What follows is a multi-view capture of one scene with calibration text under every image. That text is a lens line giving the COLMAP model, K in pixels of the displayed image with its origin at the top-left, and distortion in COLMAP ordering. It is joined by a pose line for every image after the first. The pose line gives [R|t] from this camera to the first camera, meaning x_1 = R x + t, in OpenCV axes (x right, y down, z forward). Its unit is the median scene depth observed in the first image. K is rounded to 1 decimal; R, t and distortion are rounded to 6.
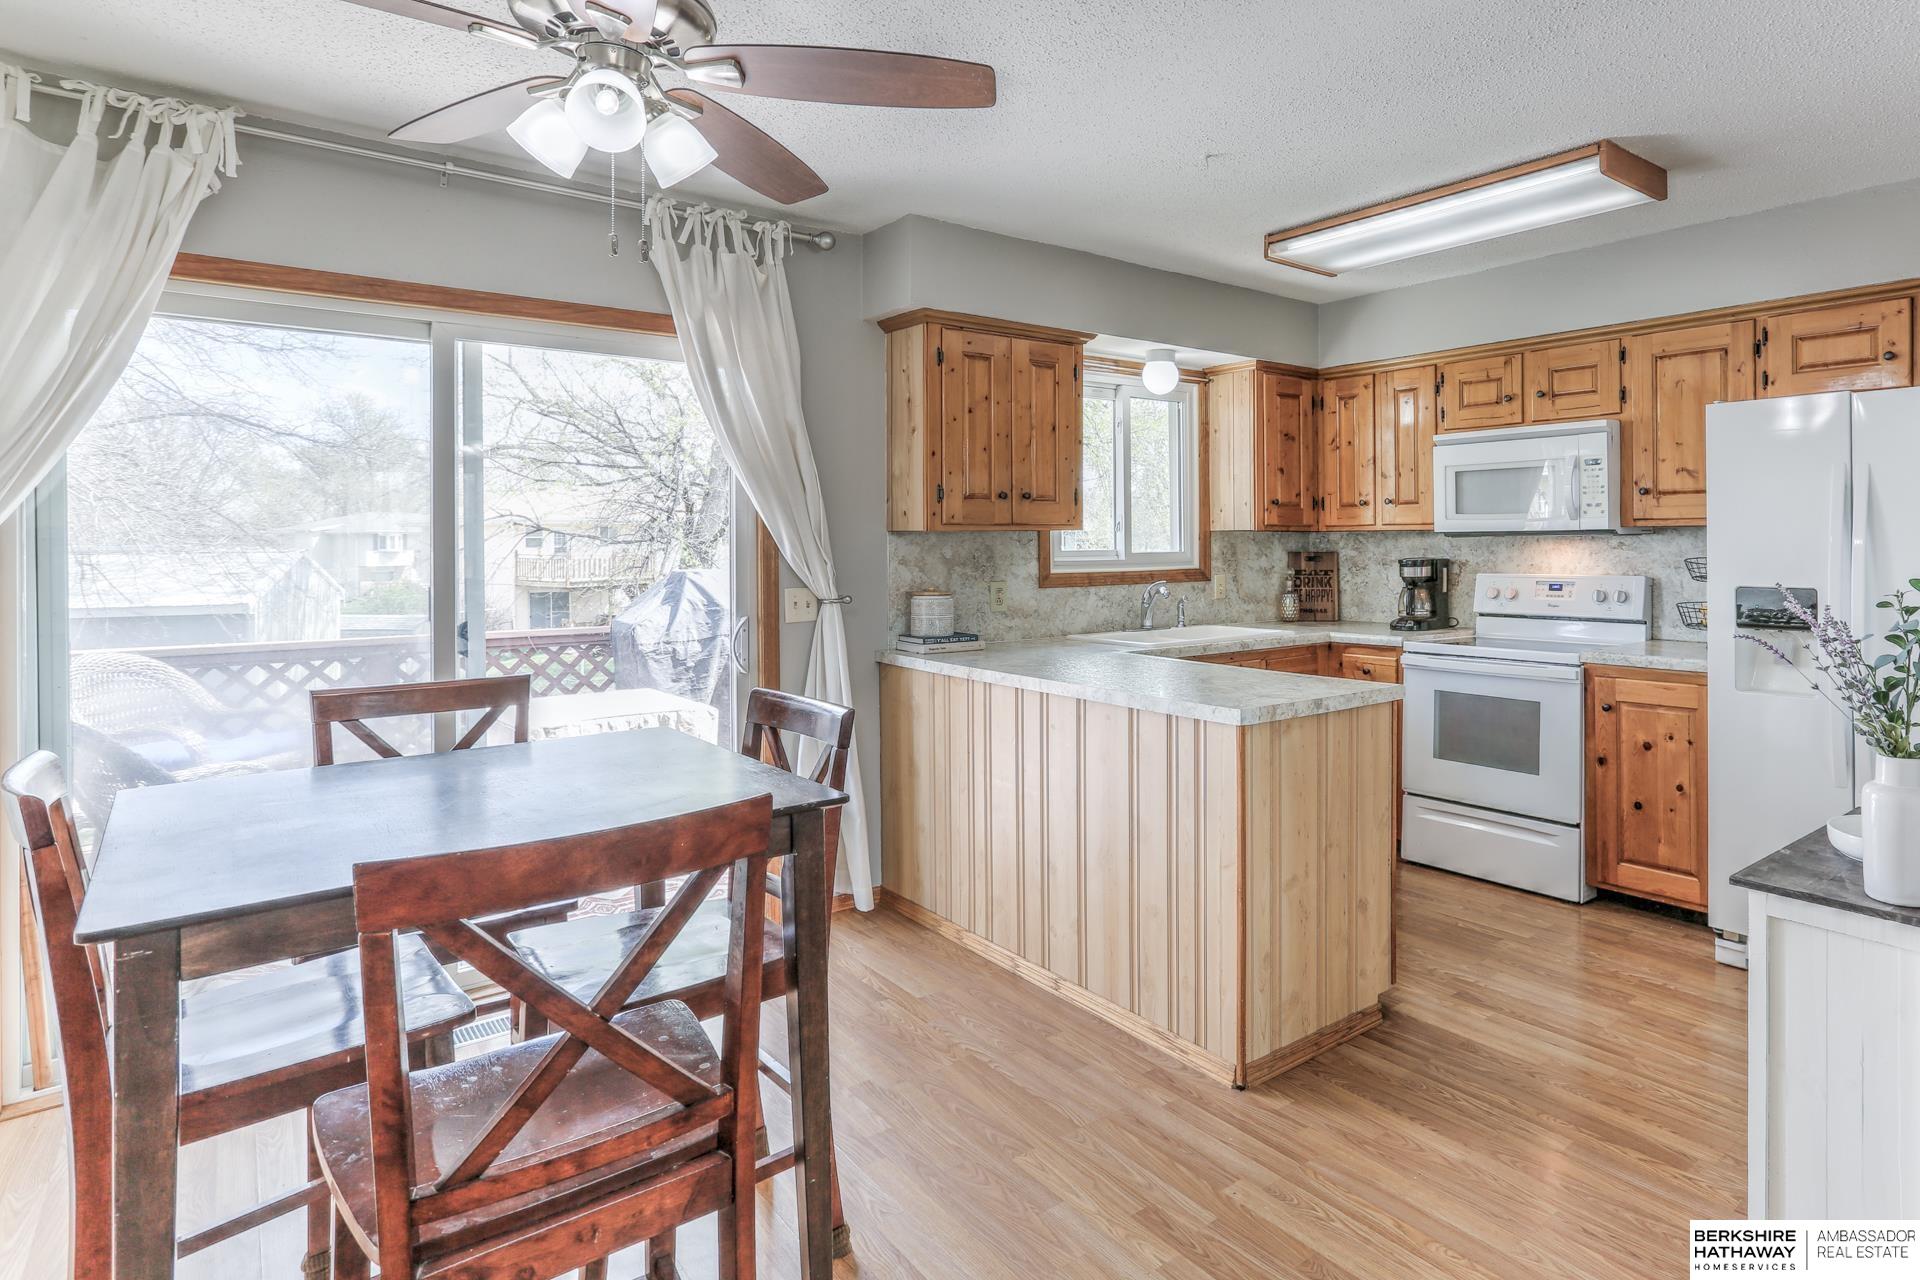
lens RADIAL K [[1097.0, 0, 1154.2], [0, 1097.0, 540.7], [0, 0, 1]] dist [-0.040455, 0.027787]
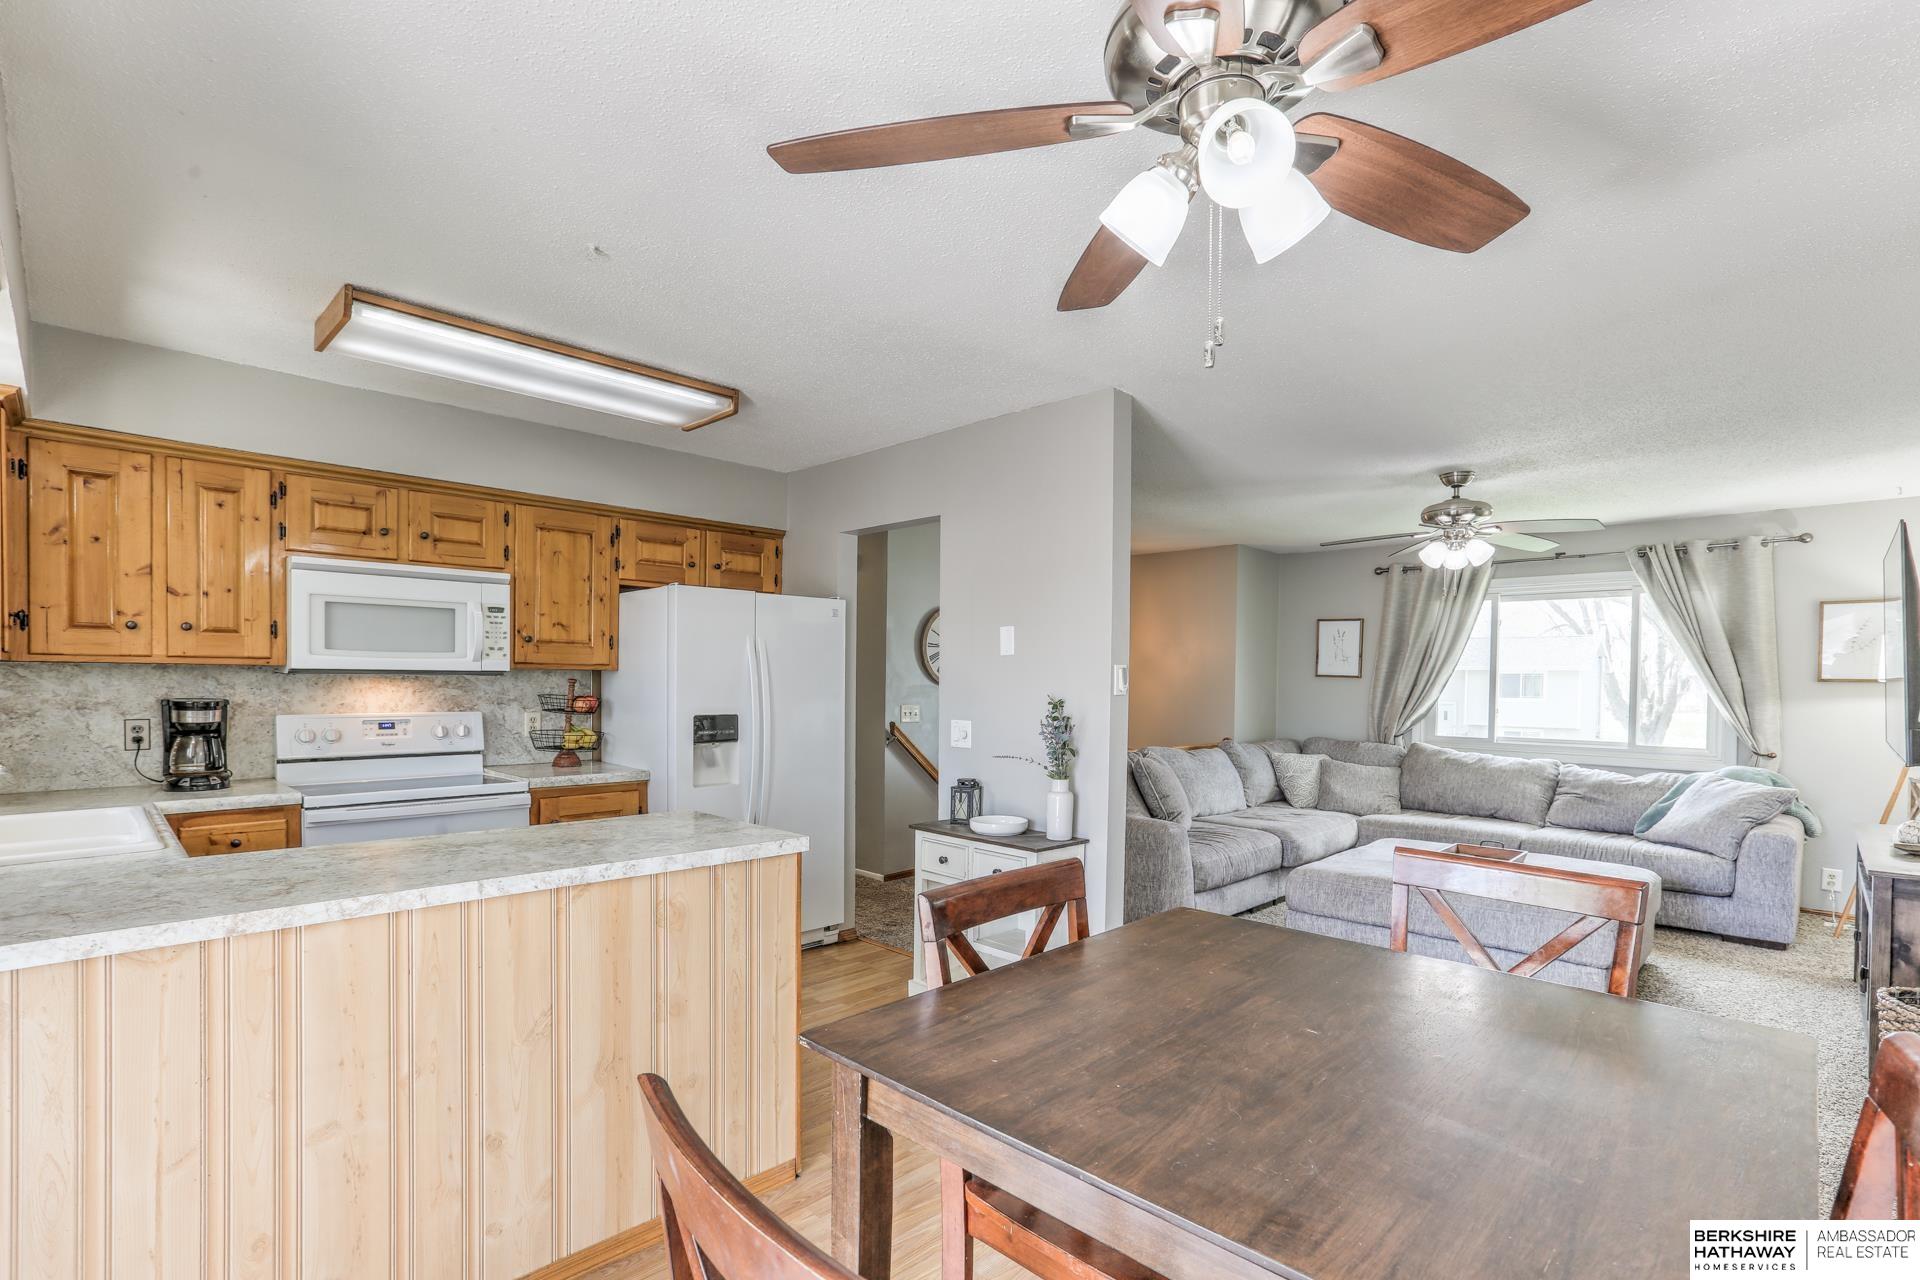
lens RADIAL K [[893.5, 0, 973.5], [0, 893.5, 700.3], [0, 0, 1]] dist [-0.017216, 0.010171]
pose [[-0.076270, -0.016837, 0.996945, -0.562687], [-0.011332, 0.999807, 0.016018, -0.000044], [-0.997023, -0.010076, -0.076446, 0.605657]]
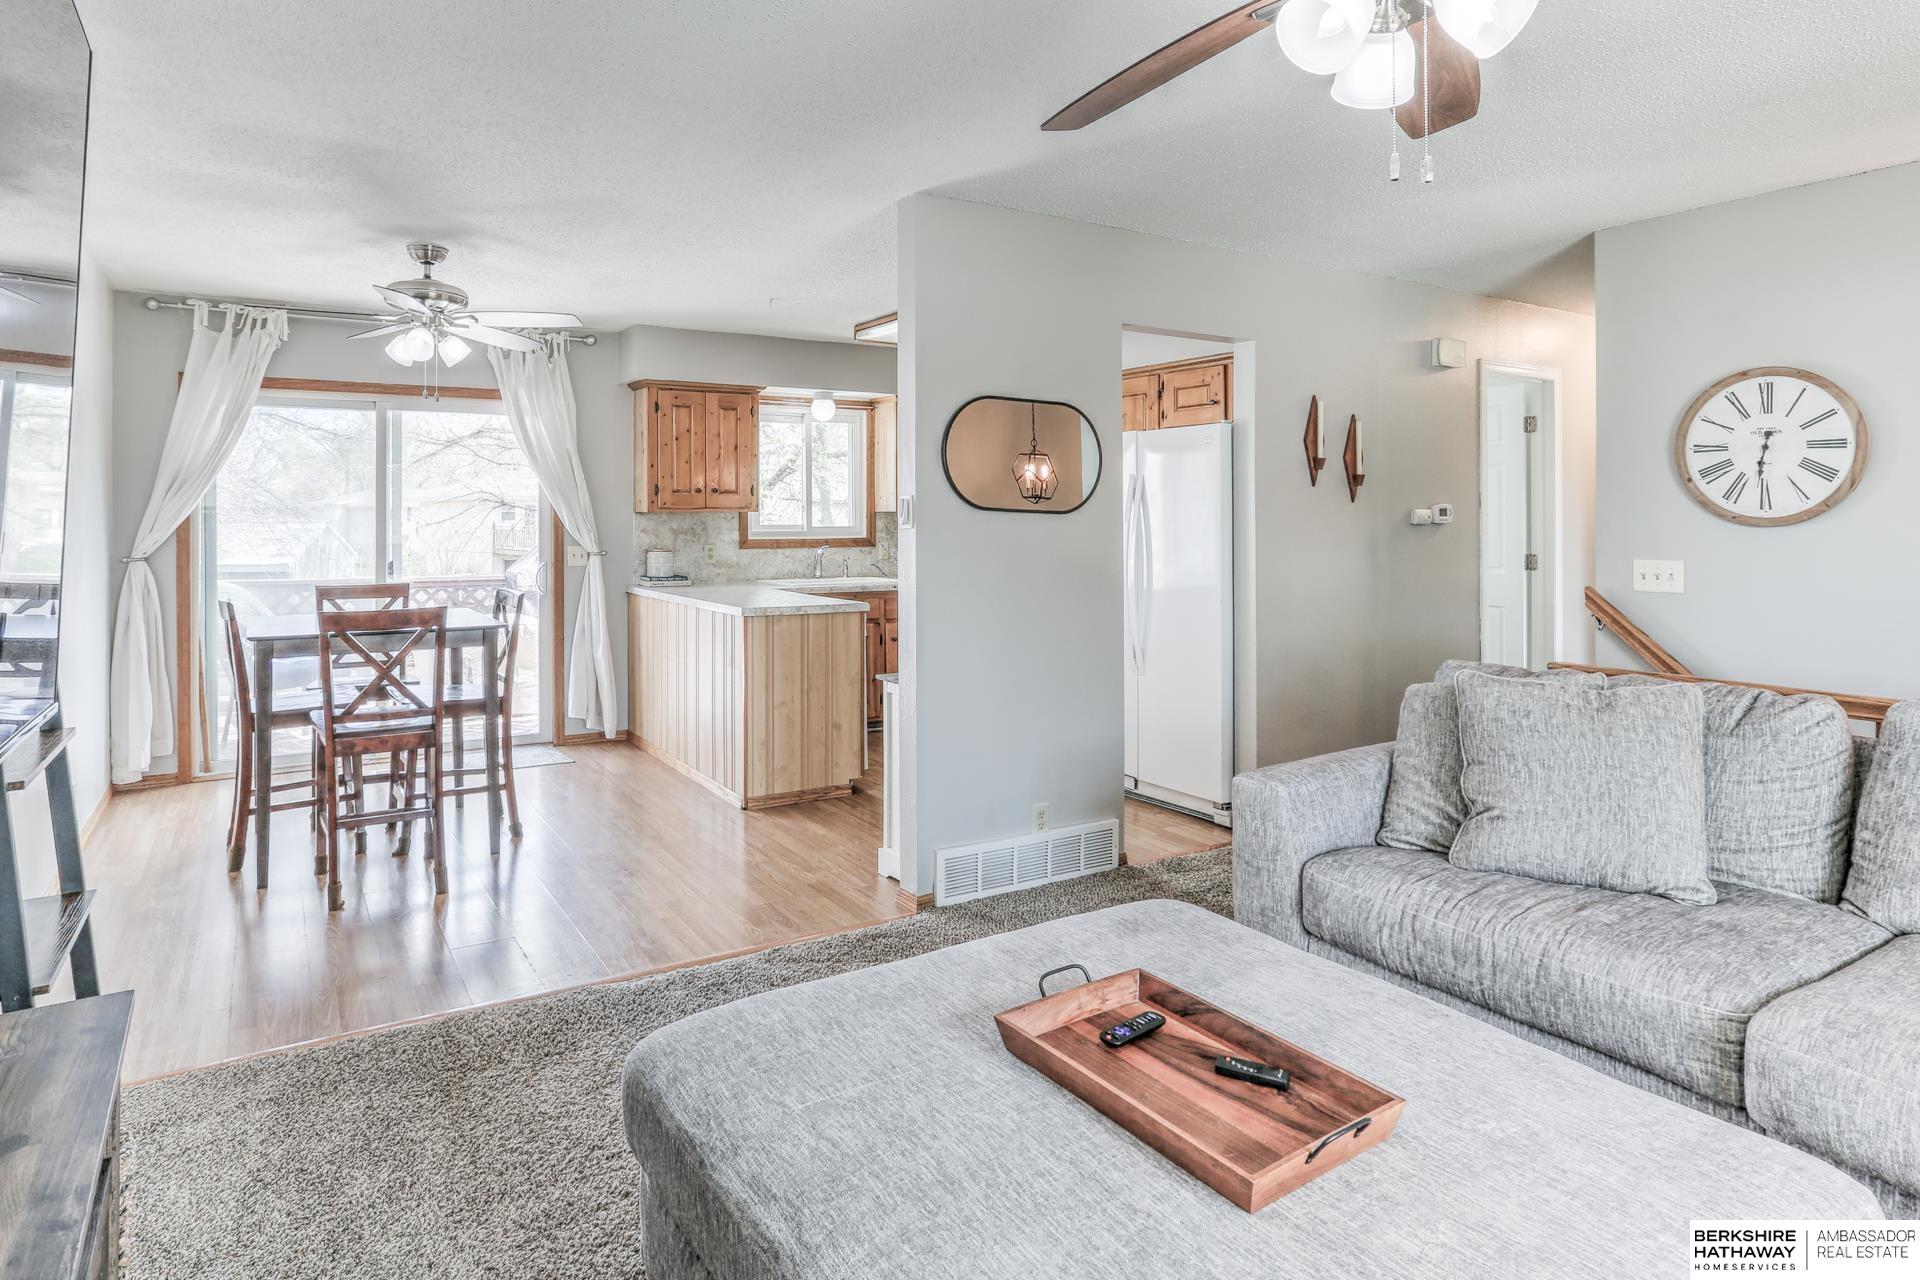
lens RADIAL K [[1097.0, 0, 884.0], [0, 1097.0, 505.5], [0, 0, 1]] dist [-0.040455, 0.027787]
pose [[0.980850, 0.003306, -0.194735, 0.440377], [-0.005138, 0.999947, -0.008903, -0.005749], [0.194696, 0.009733, 0.980815, -0.528500]]
